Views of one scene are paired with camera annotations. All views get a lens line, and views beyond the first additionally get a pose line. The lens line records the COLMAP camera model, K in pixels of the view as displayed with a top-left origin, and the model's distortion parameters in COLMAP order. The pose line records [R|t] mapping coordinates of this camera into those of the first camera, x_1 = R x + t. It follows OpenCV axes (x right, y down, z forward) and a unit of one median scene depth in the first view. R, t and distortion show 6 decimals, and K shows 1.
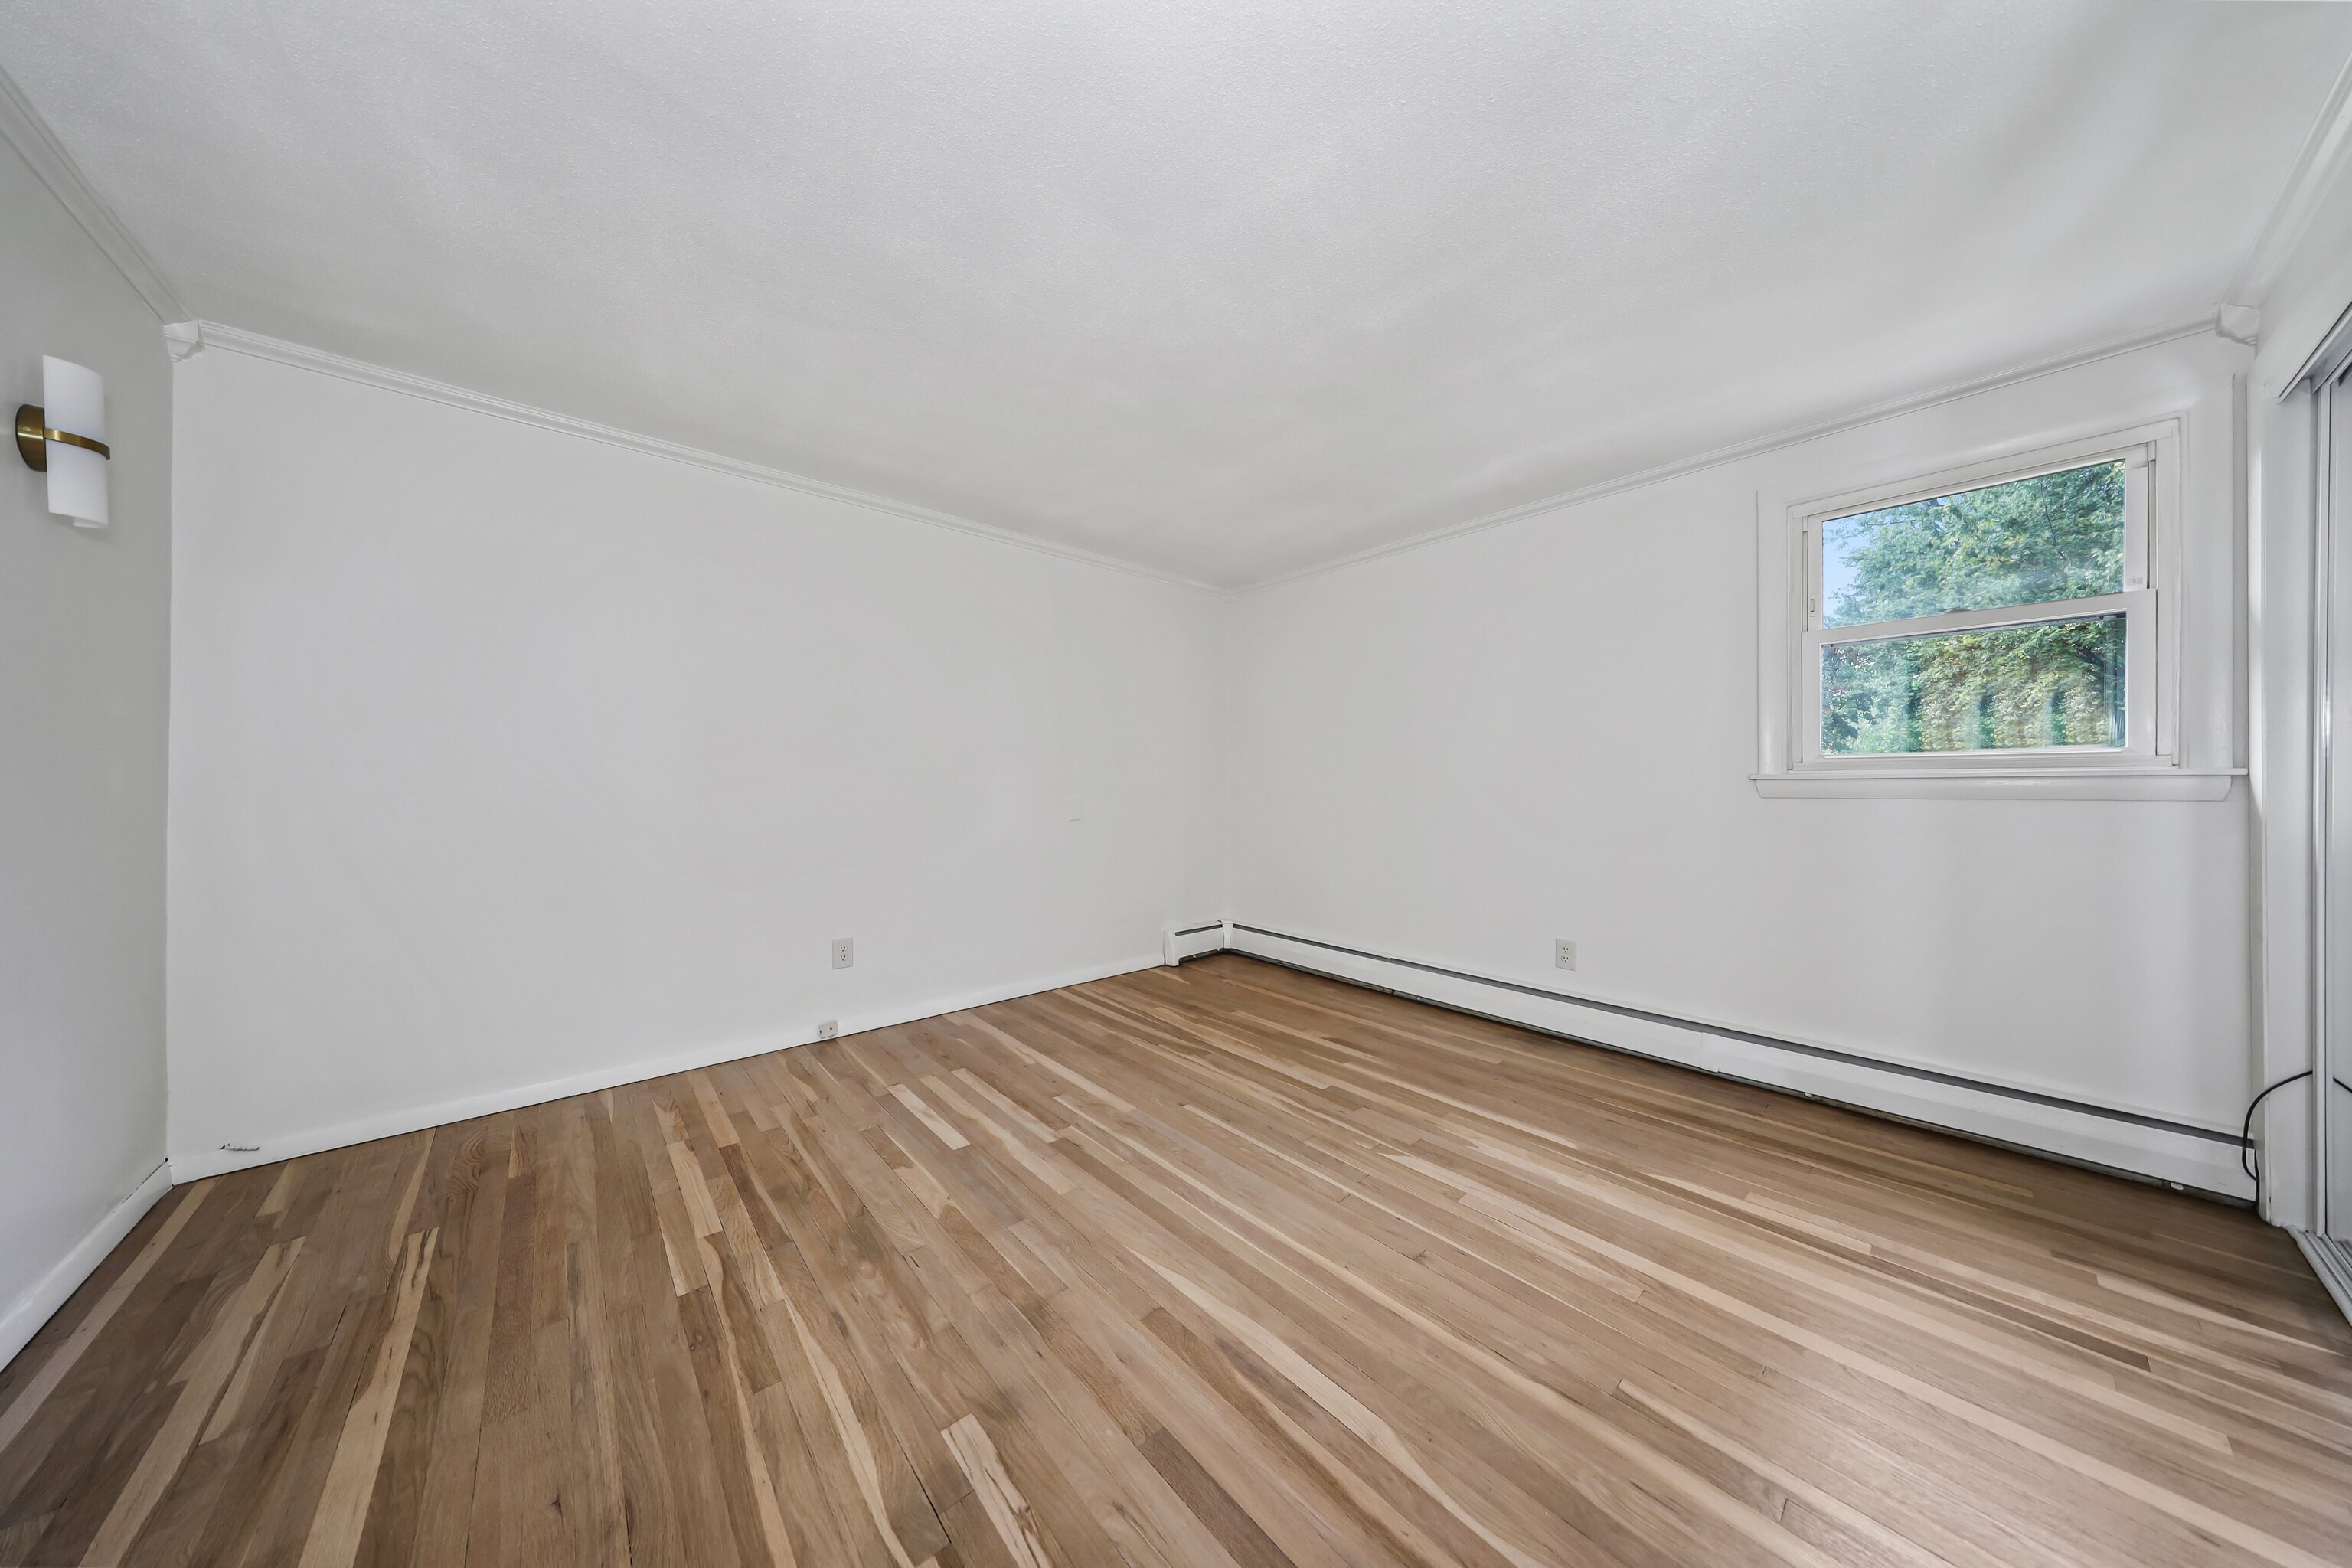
lens RADIAL K [[703.3, 0, 1191.5], [0, 703.3, 780.0], [0, 0, 1]] dist [0.000629, 0.000290]
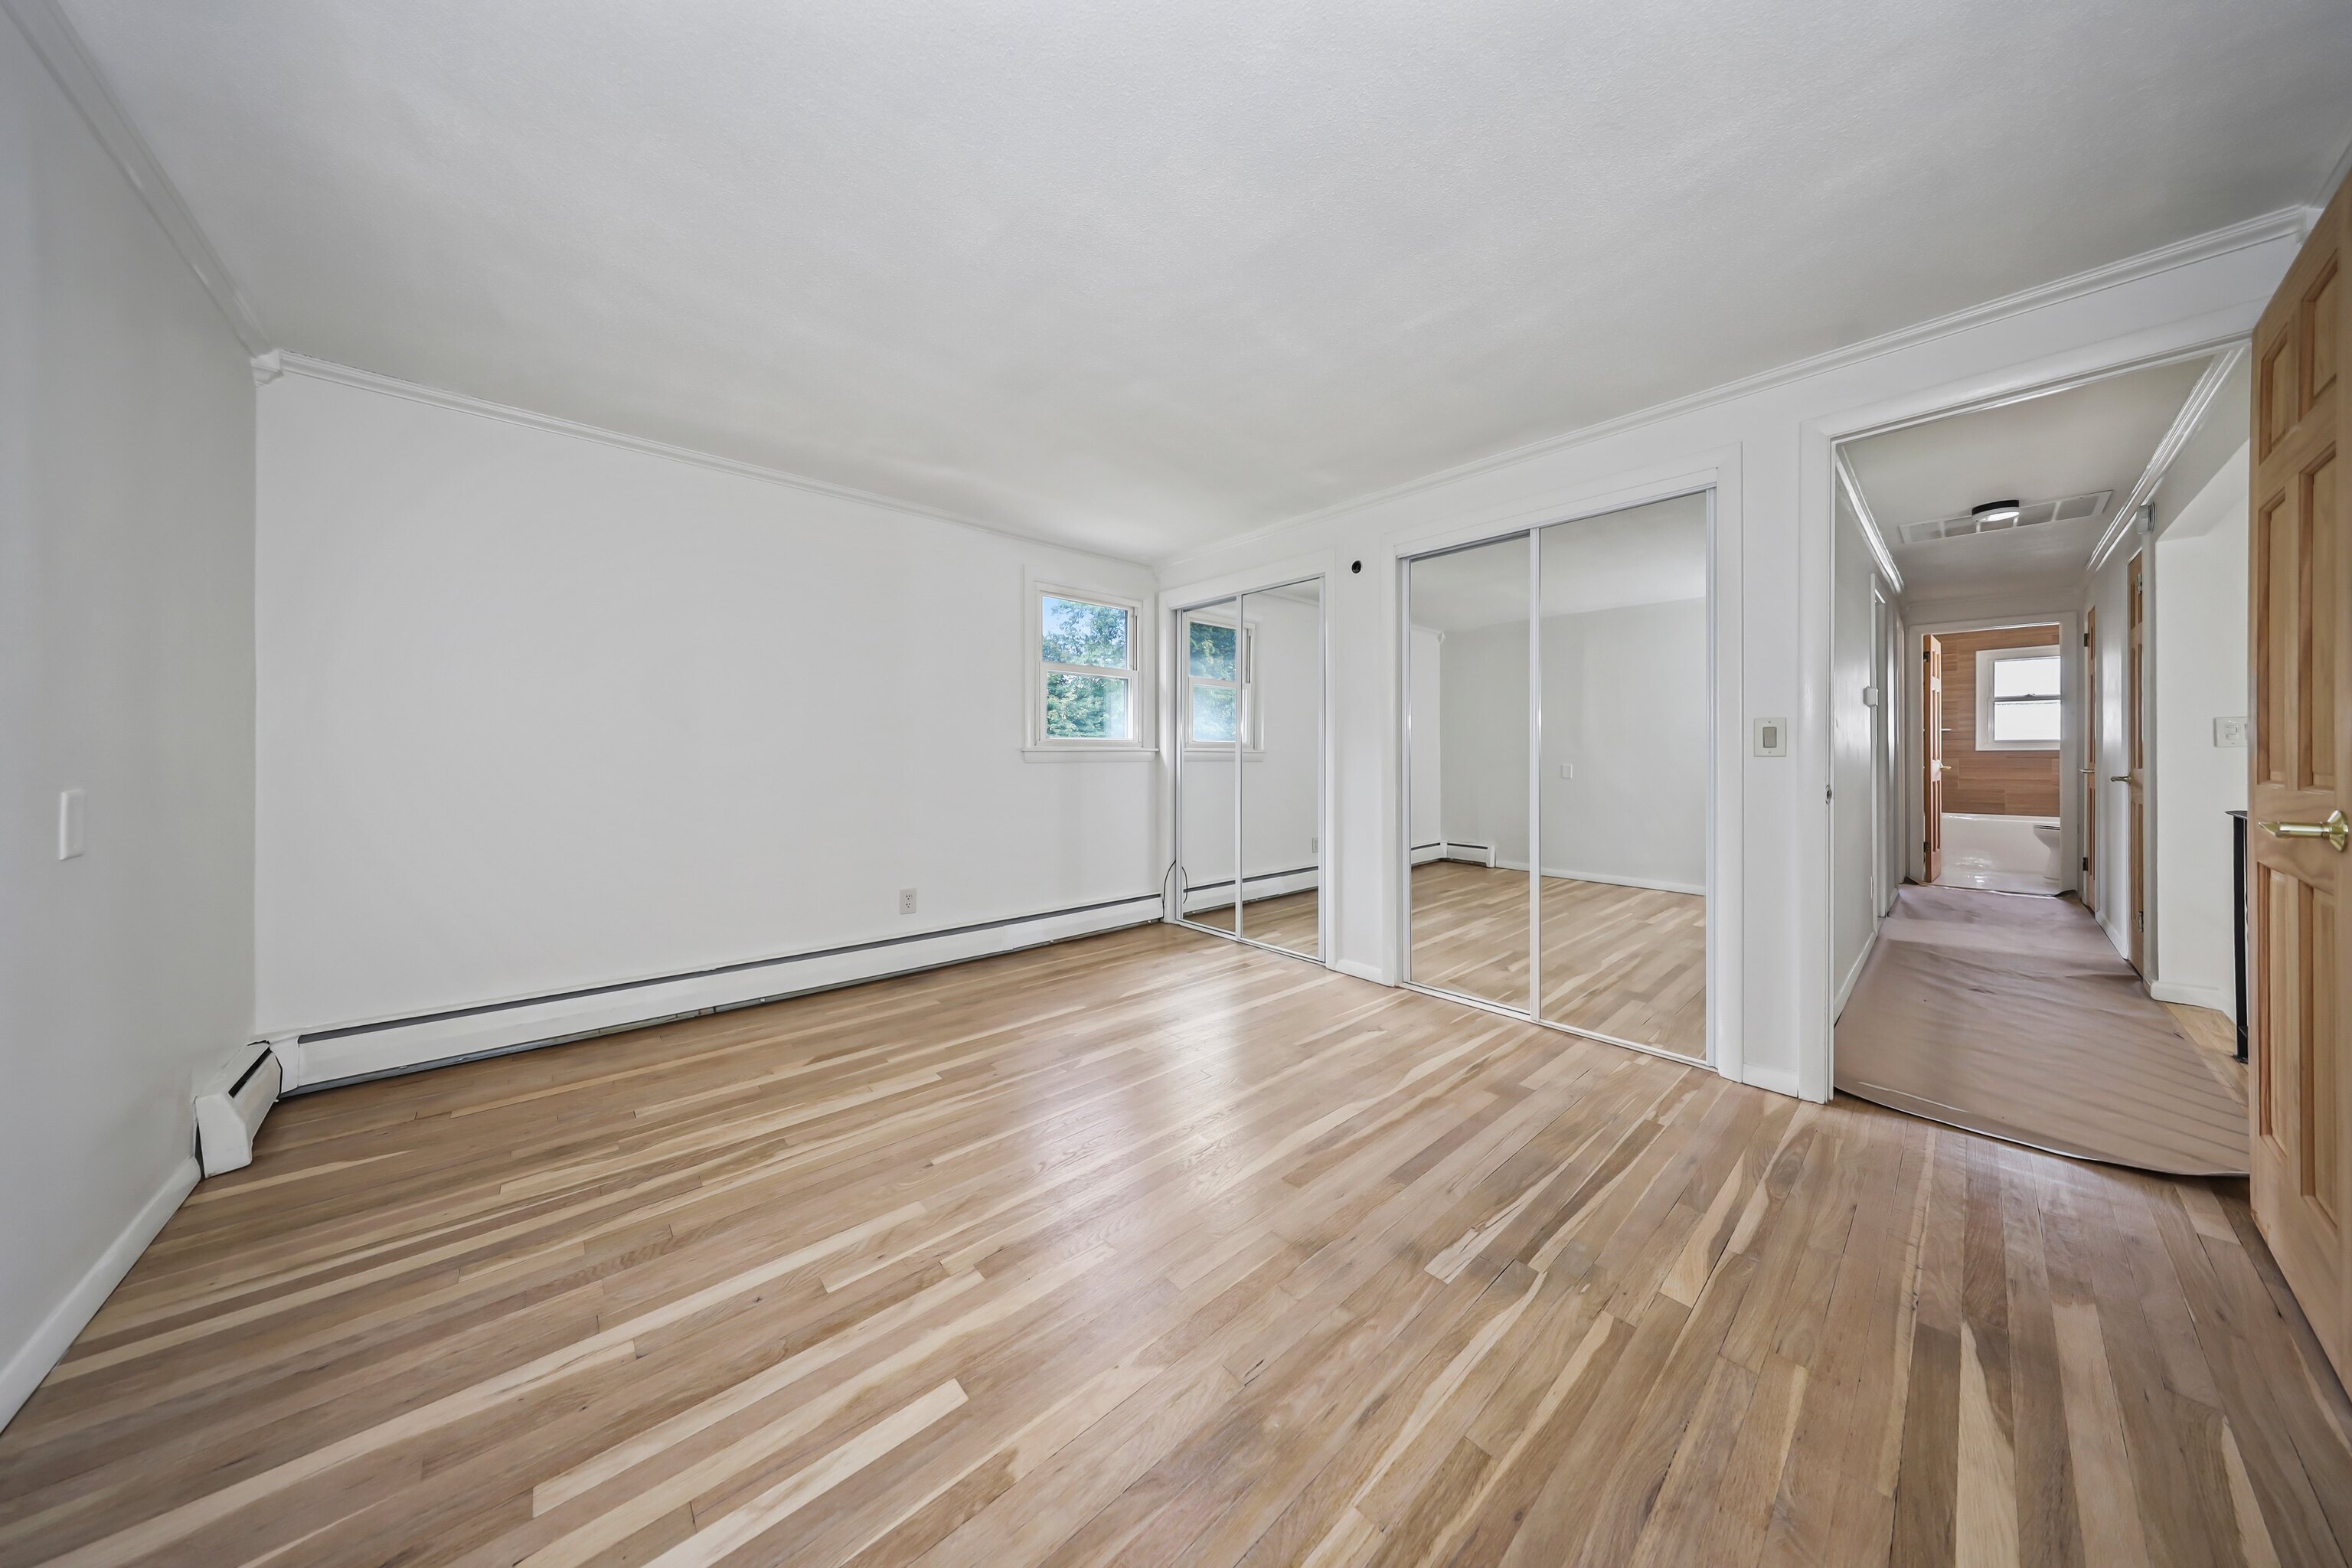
lens RADIAL K [[703.3, 0, 1148.3], [0, 703.3, 750.2], [0, 0, 1]] dist [0.000629, 0.000290]
pose [[0.031550, 0.004243, 0.999493, -1.304510], [-0.007988, 0.999960, -0.003993, 0.001828], [-0.999470, -0.007858, 0.031583, 1.211845]]
